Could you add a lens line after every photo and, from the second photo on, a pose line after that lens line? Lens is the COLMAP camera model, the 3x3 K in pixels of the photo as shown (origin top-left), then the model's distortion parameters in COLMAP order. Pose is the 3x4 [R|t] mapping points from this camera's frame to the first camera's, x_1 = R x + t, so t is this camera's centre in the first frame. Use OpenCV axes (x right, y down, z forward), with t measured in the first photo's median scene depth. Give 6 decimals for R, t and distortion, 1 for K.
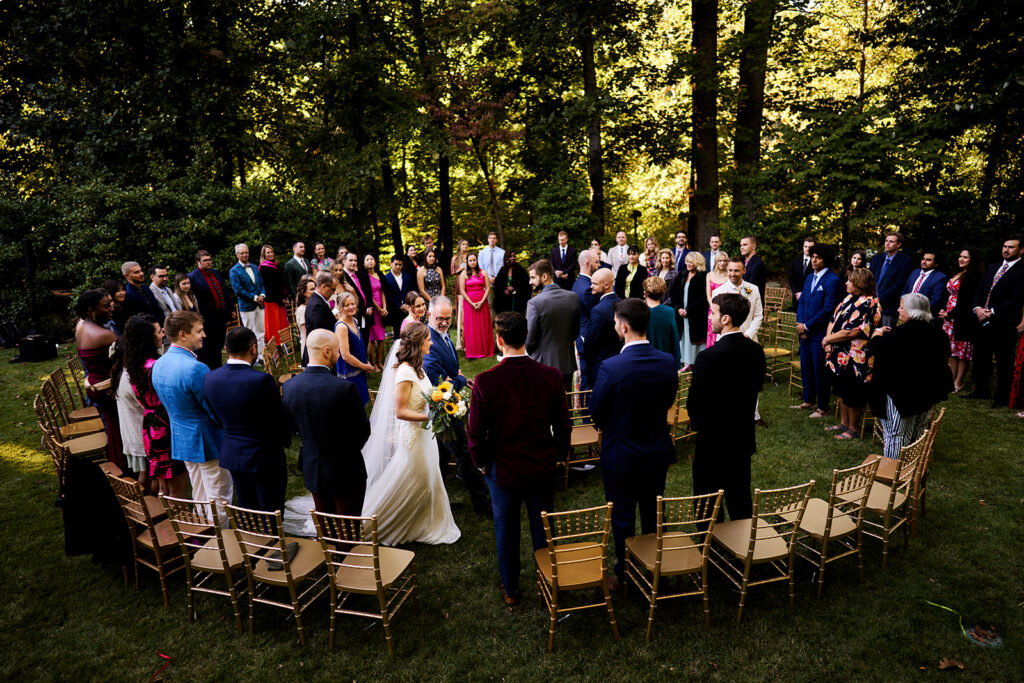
lens RADIAL K [[708.0, 0, 511.9], [0, 708.0, 340.1], [0, 0, 1]] dist [-0.006511, 0.009442]
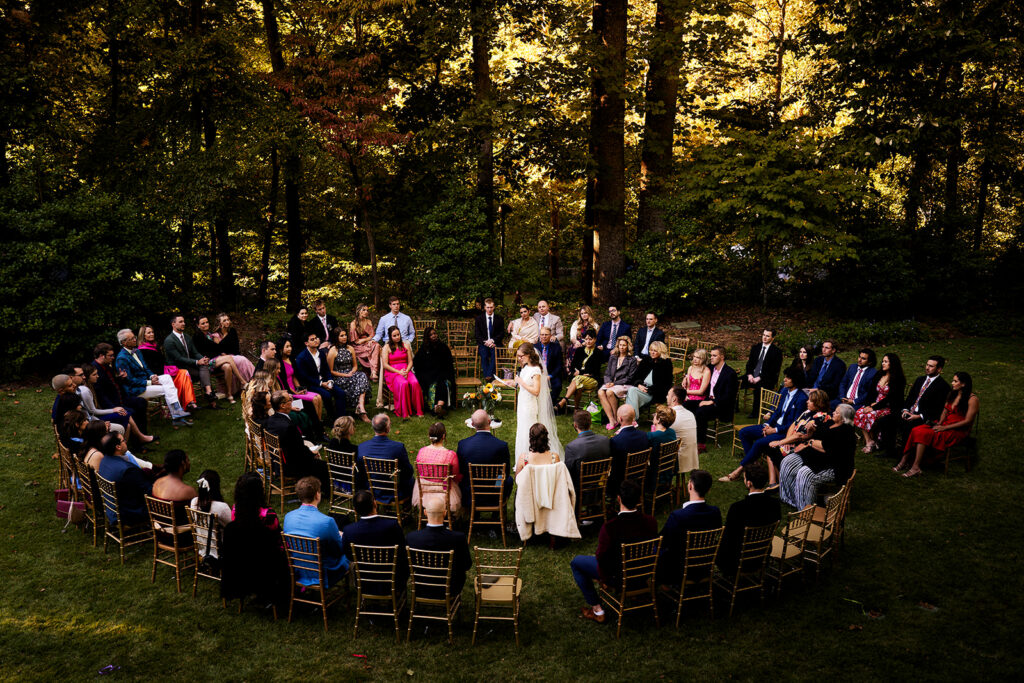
lens RADIAL K [[1096.9, 0, 511.8], [0, 1096.9, 342.9], [0, 0, 1]] dist [0.000650, 0.000000]
pose [[0.973991, 0.009391, 0.226393, -0.467926], [-0.006572, 0.999891, -0.013203, -0.104944], [-0.226493, 0.011372, 0.973946, -0.825852]]
